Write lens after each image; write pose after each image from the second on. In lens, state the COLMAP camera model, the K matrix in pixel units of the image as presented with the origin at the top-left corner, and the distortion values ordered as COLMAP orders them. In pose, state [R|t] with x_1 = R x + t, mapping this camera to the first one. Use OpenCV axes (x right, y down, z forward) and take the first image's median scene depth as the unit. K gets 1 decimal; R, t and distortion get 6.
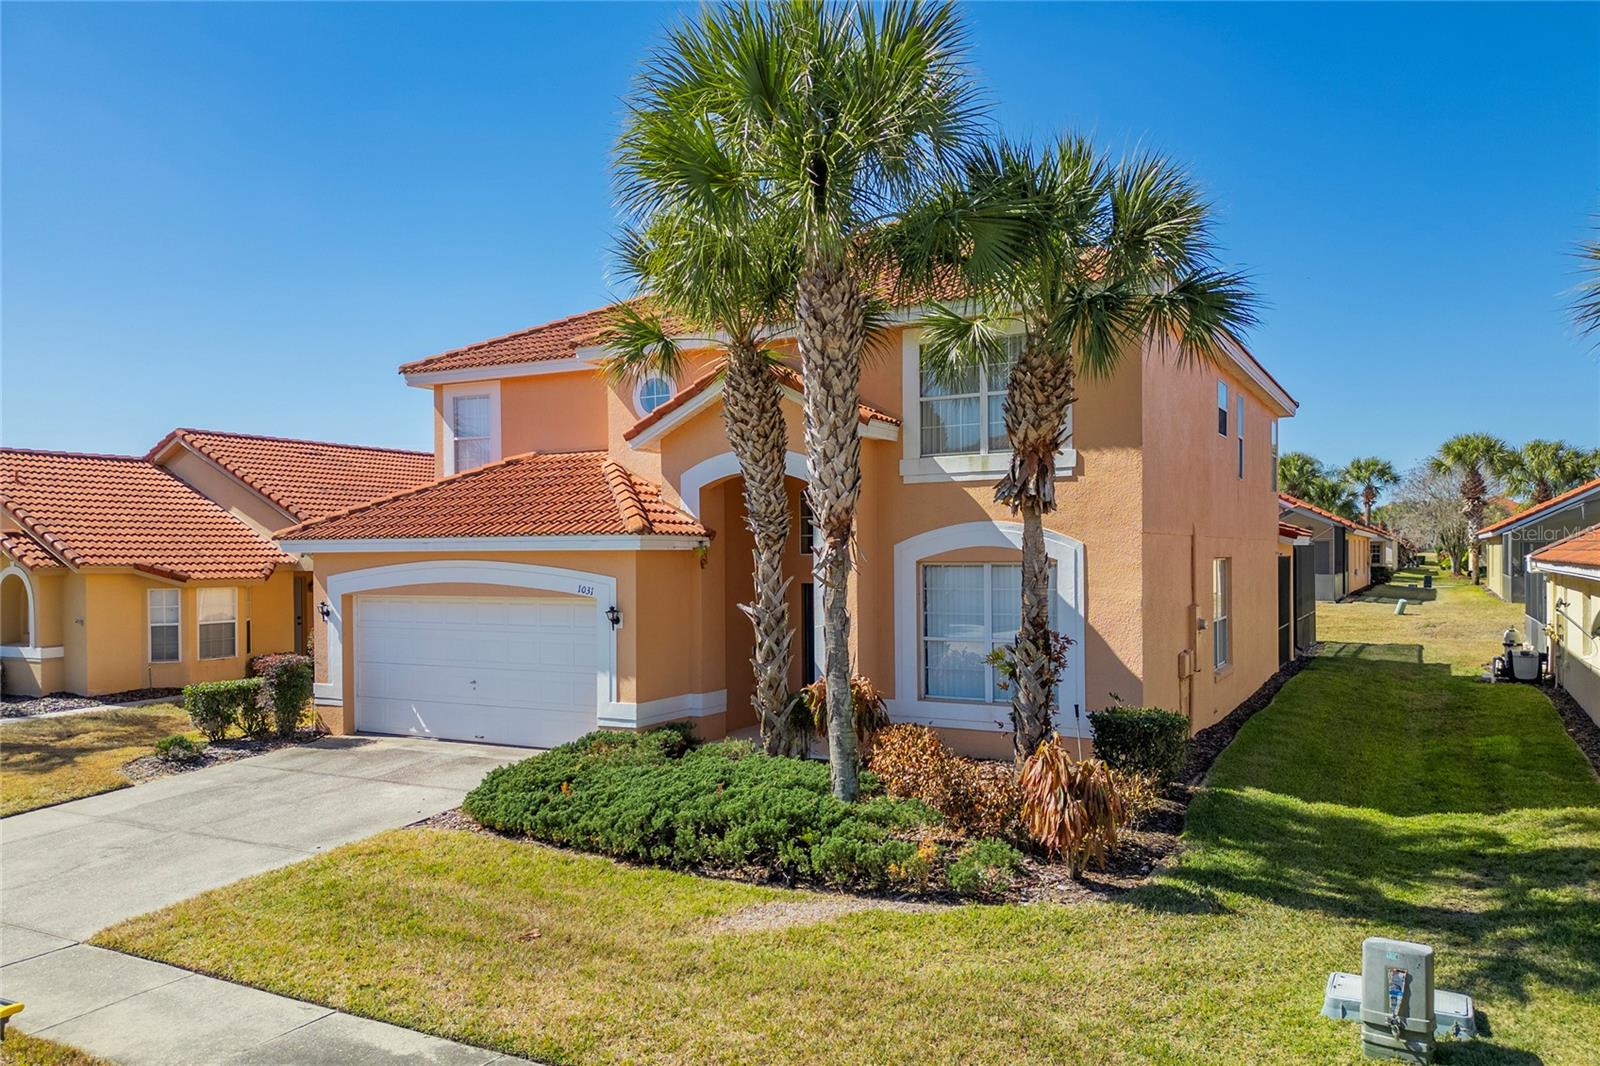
lens RADIAL K [[1155.2, 0, 825.0], [0, 1155.2, 560.2], [0, 0, 1]] dist [0.017831, -0.005018]
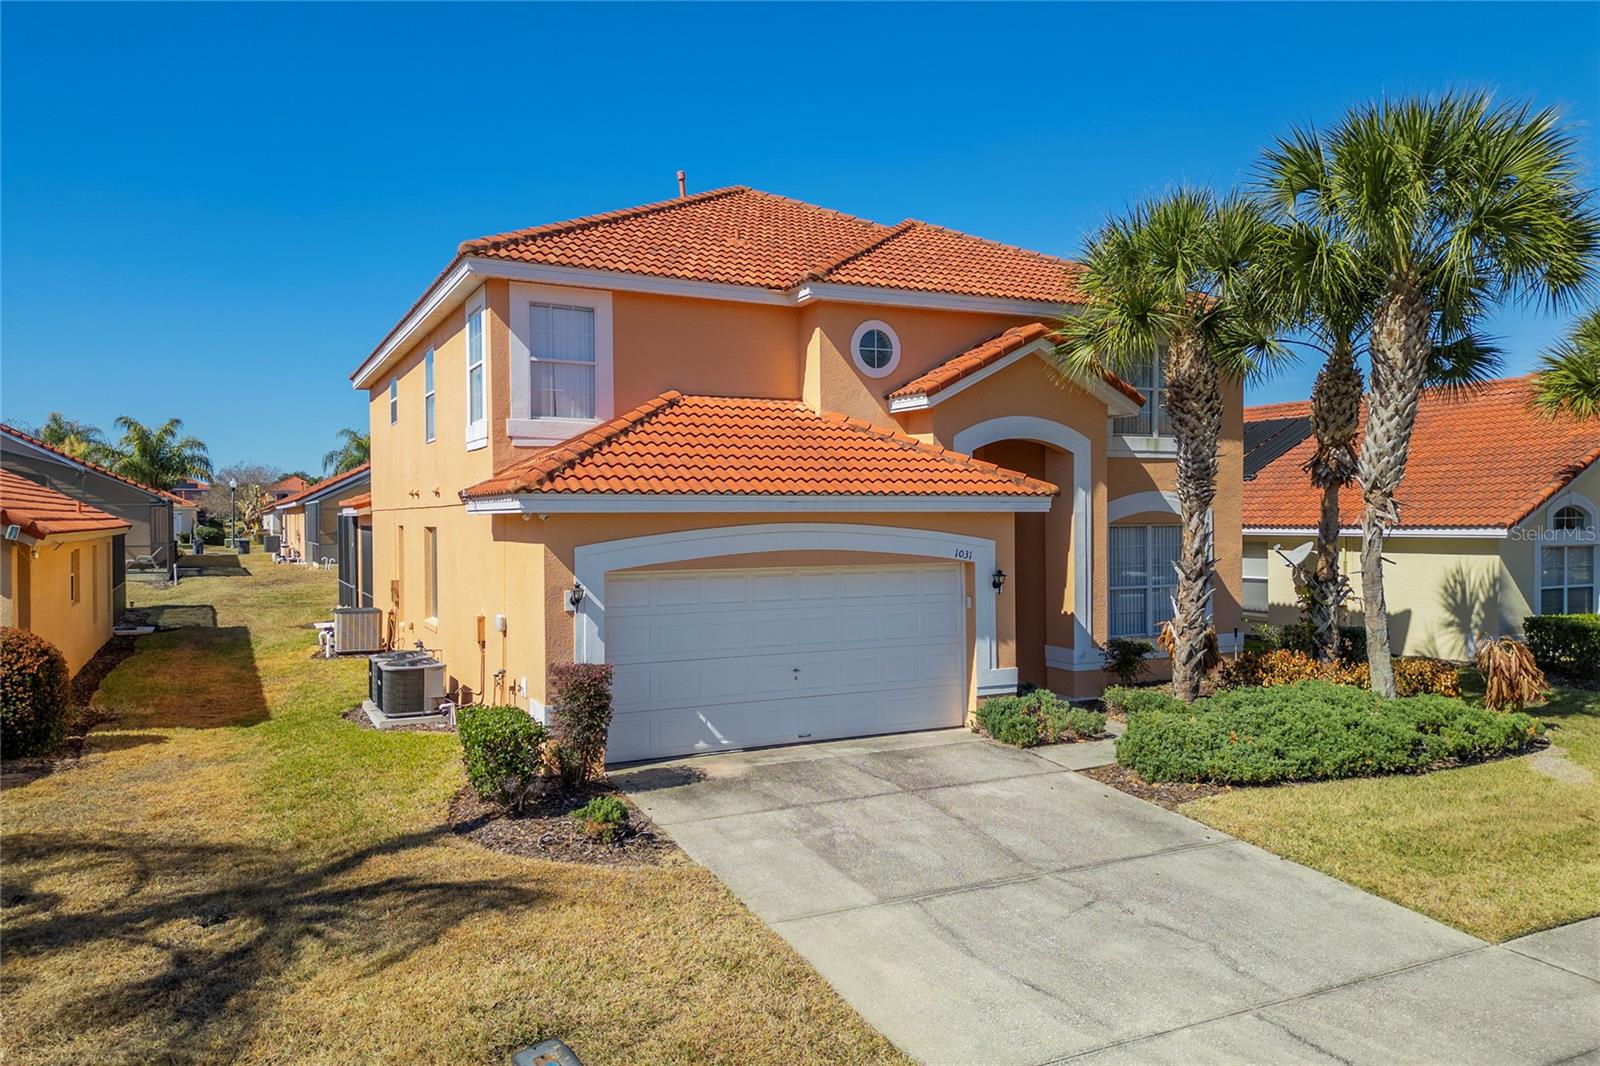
lens RADIAL K [[1127.8, 0, 800.0], [0, 1127.8, 533.0], [0, 0, 1]] dist [0.047473, -0.004970]
pose [[0.580068, -0.007948, 0.814530, -1.036034], [0.005656, 0.999968, 0.005730, 0.002583], [-0.814549, 0.001283, 0.580094, 0.574884]]
